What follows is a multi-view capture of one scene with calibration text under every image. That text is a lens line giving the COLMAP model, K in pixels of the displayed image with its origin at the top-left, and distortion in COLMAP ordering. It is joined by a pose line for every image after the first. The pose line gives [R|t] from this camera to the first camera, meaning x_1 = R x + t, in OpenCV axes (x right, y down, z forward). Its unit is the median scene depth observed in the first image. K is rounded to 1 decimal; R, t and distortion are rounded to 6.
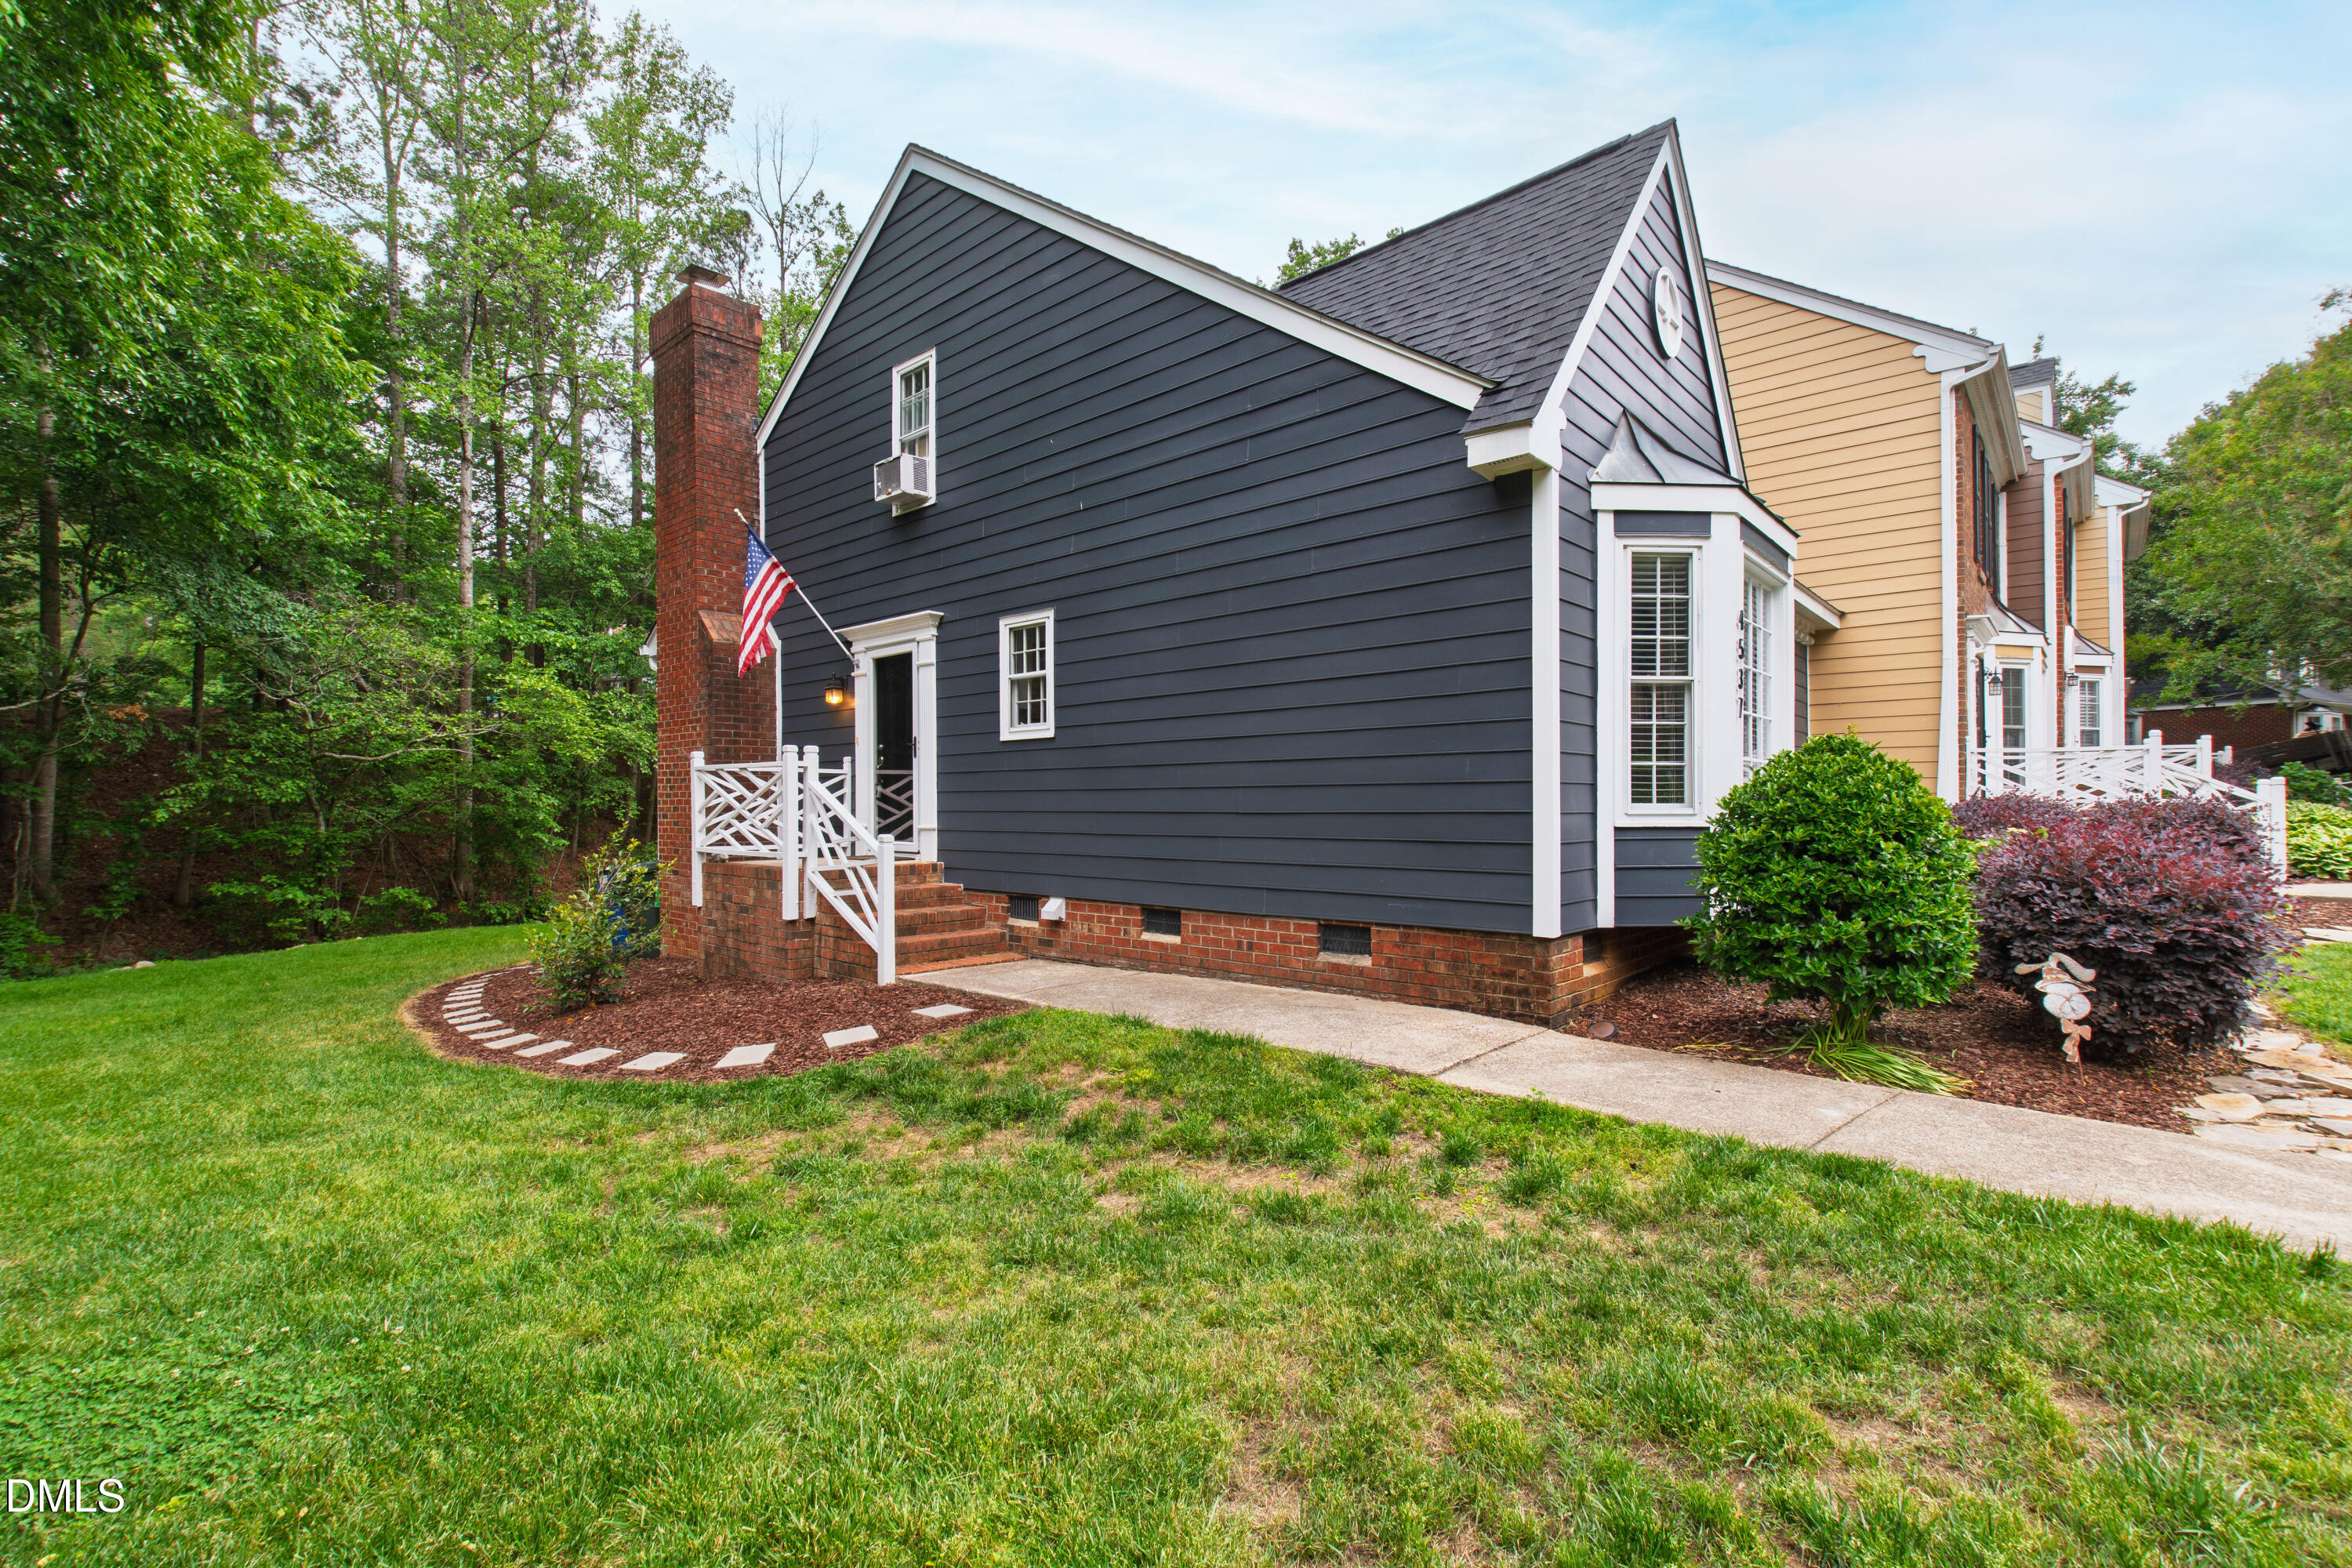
lens RADIAL K [[1030.4, 0, 1173.6], [0, 1030.4, 805.6], [0, 0, 1]] dist [0.000989, -0.000004]
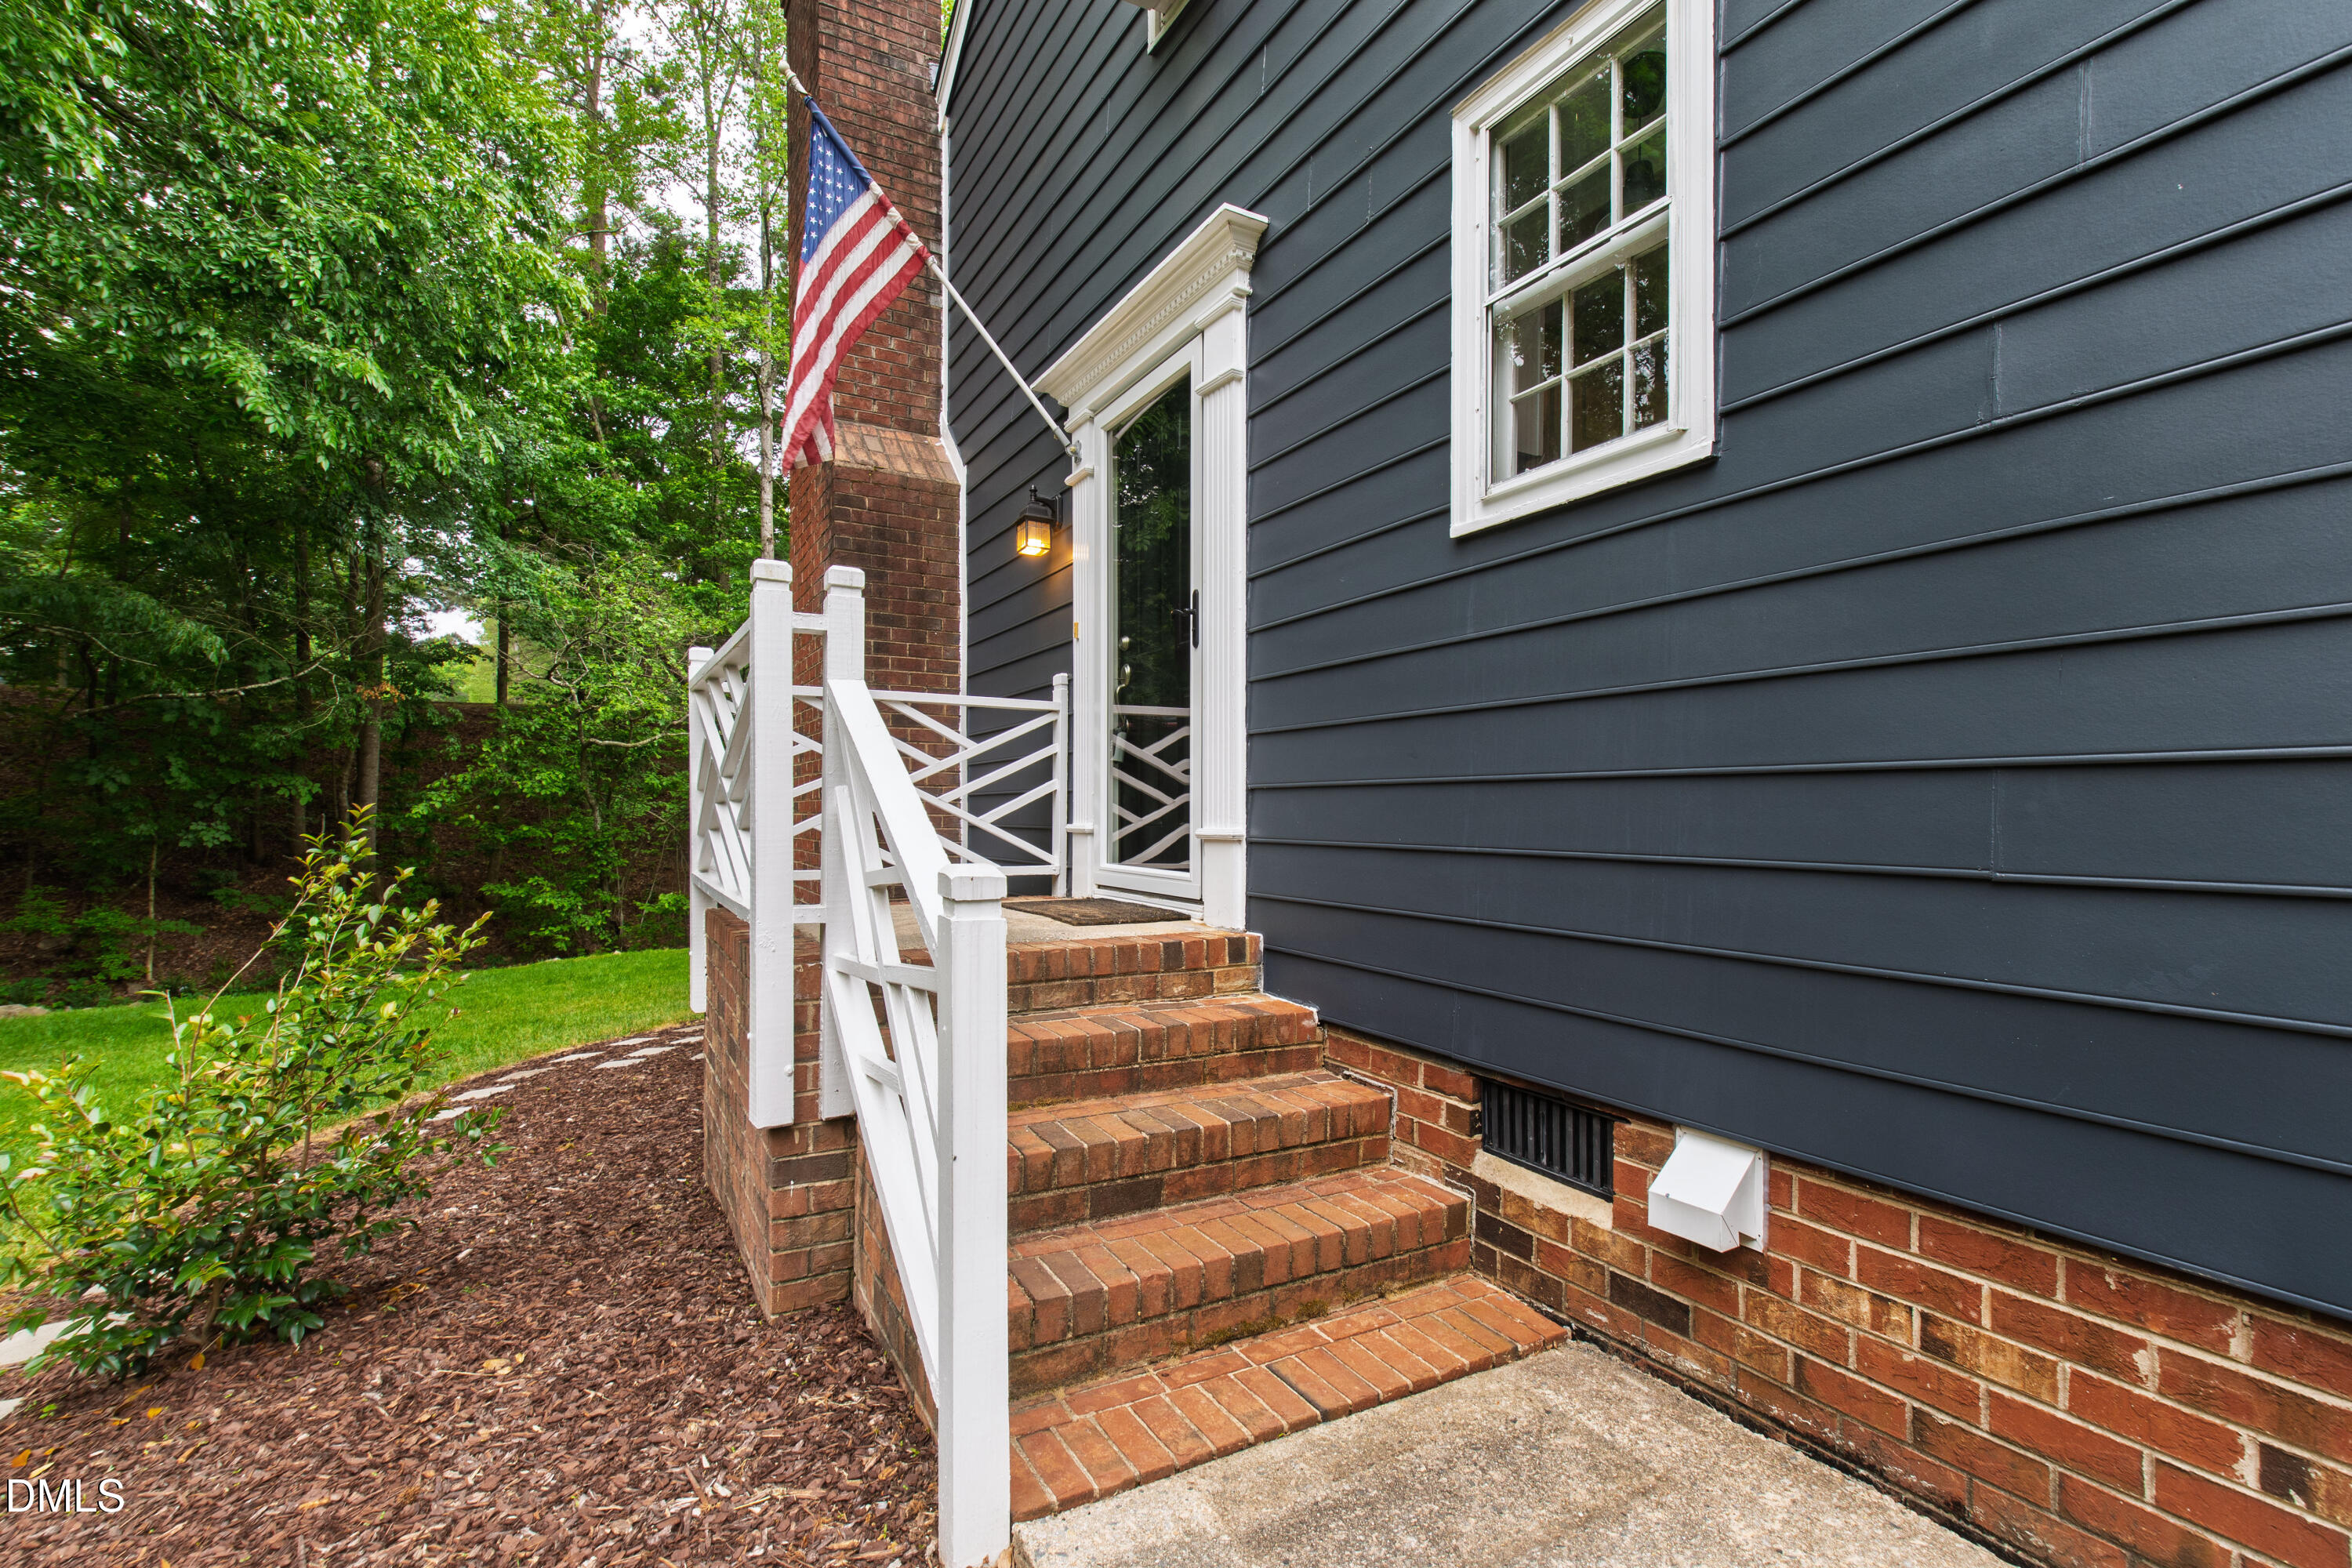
lens RADIAL K [[1030.4, 0, 1173.6], [0, 1030.4, 805.6], [0, 0, 1]] dist [0.000989, -0.000004]
pose [[0.946233, 0.006348, -0.323423, -0.140232], [-0.008497, 0.999950, -0.005232, 0.013507], [0.323373, 0.007699, 0.946240, 0.664323]]
